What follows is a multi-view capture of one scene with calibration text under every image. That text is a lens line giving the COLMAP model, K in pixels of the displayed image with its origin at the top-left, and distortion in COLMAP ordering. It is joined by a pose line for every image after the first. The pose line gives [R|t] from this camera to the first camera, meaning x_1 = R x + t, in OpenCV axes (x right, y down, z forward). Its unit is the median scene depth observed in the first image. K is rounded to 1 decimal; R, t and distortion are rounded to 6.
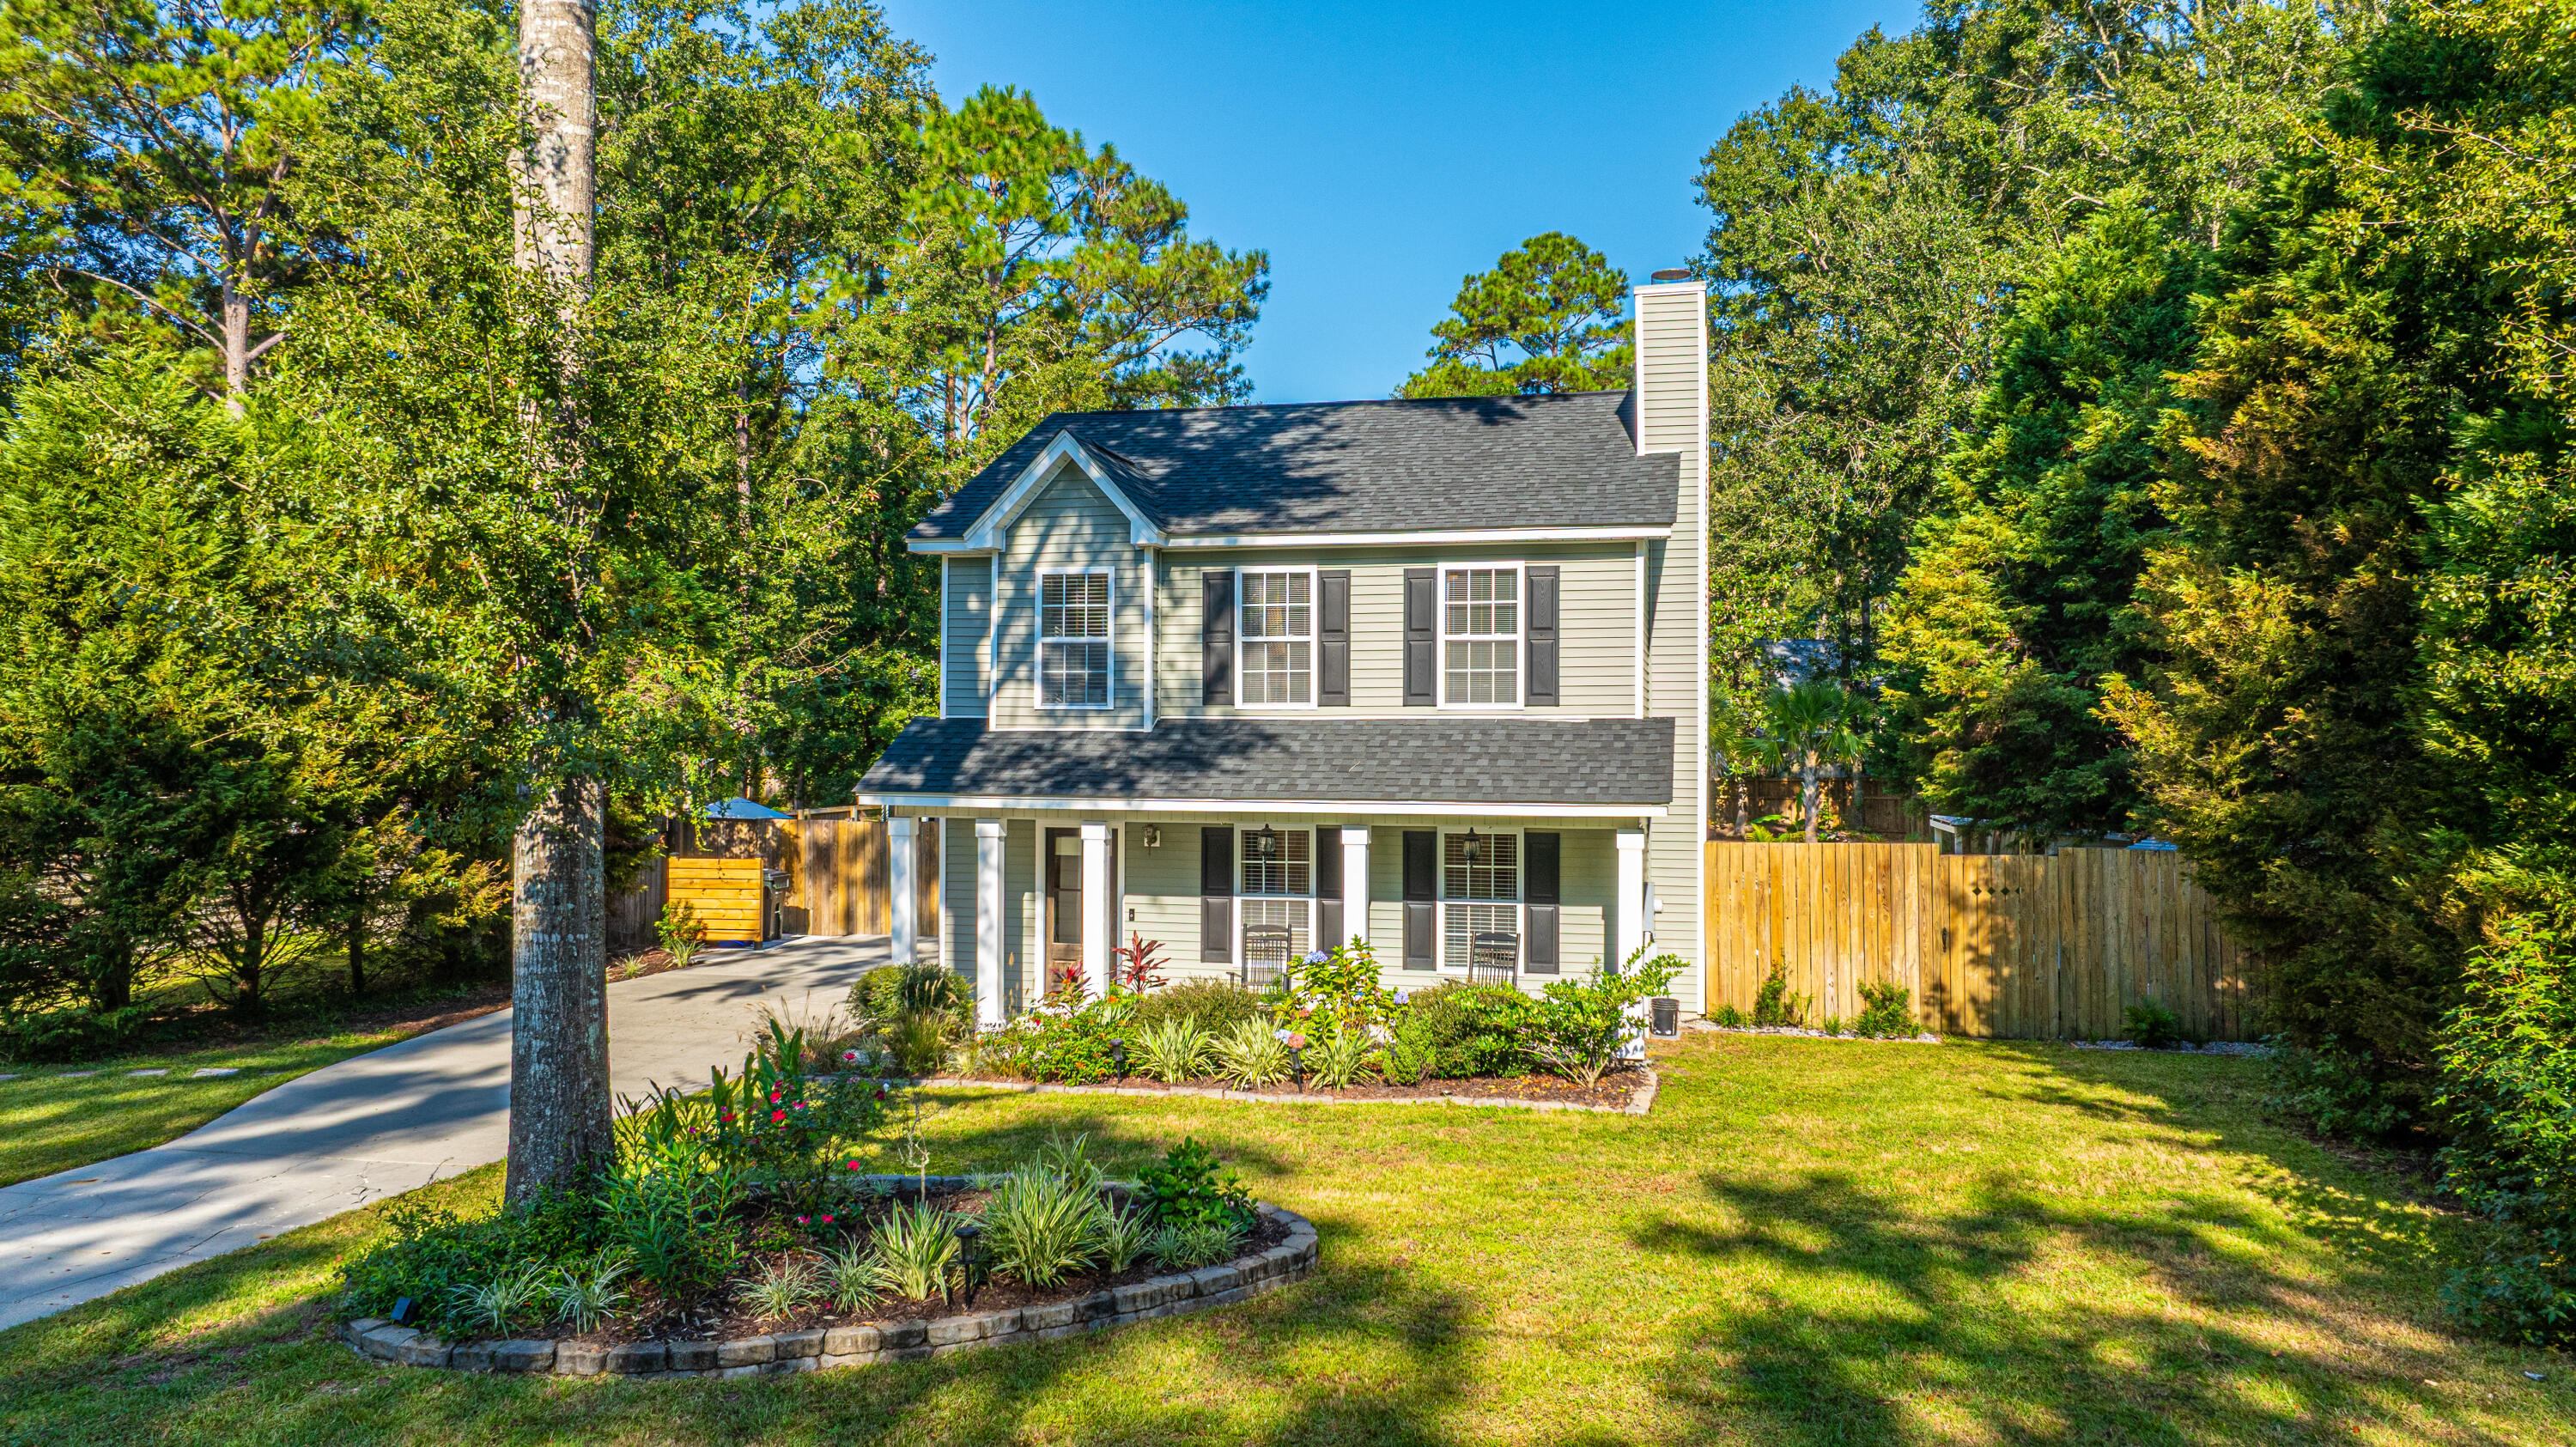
lens RADIAL K [[1854.4, 0, 1288.0], [0, 1854.4, 723.5], [0, 0, 1]] dist [-0.016184, -0.004912]
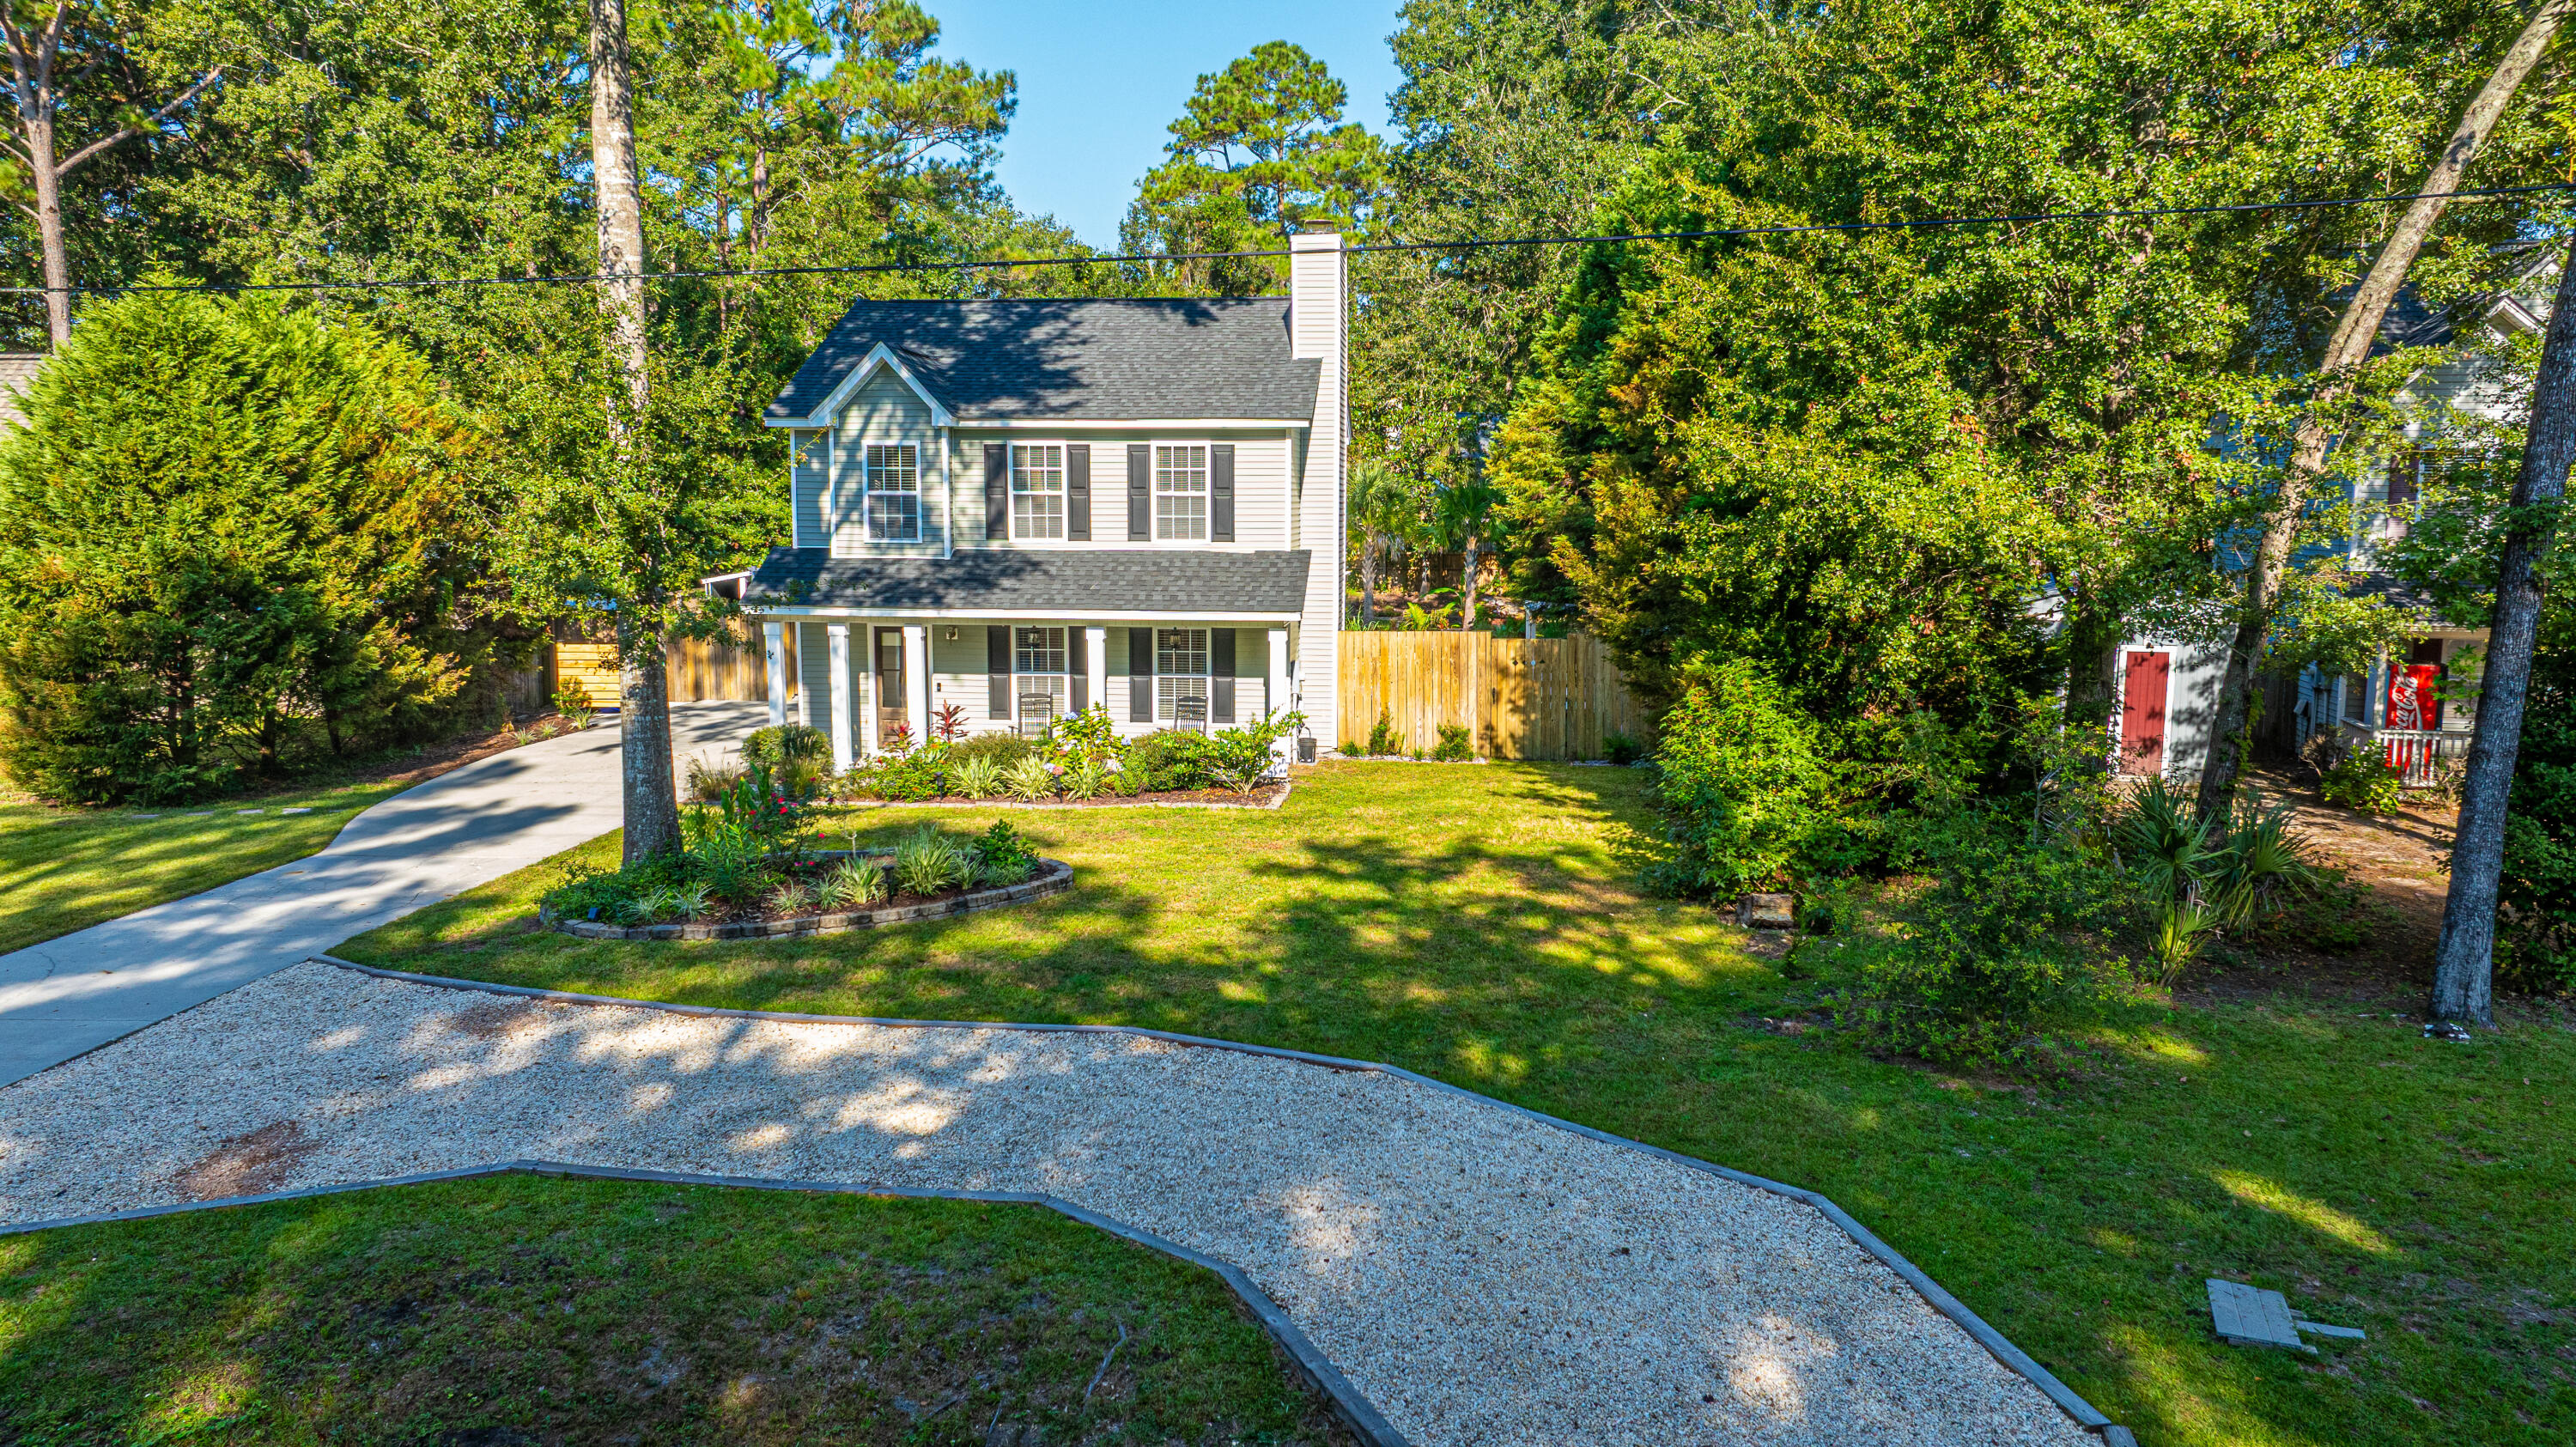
lens RADIAL K [[1792.5, 0, 1300.1], [0, 1792.5, 715.0], [0, 0, 1]] dist [-0.021023, -0.005201]
pose [[0.989609, -0.018486, 0.142591, -0.006557], [-0.000518, 0.991236, 0.132103, -0.059837], [-0.143783, -0.130804, 0.980926, -0.407015]]
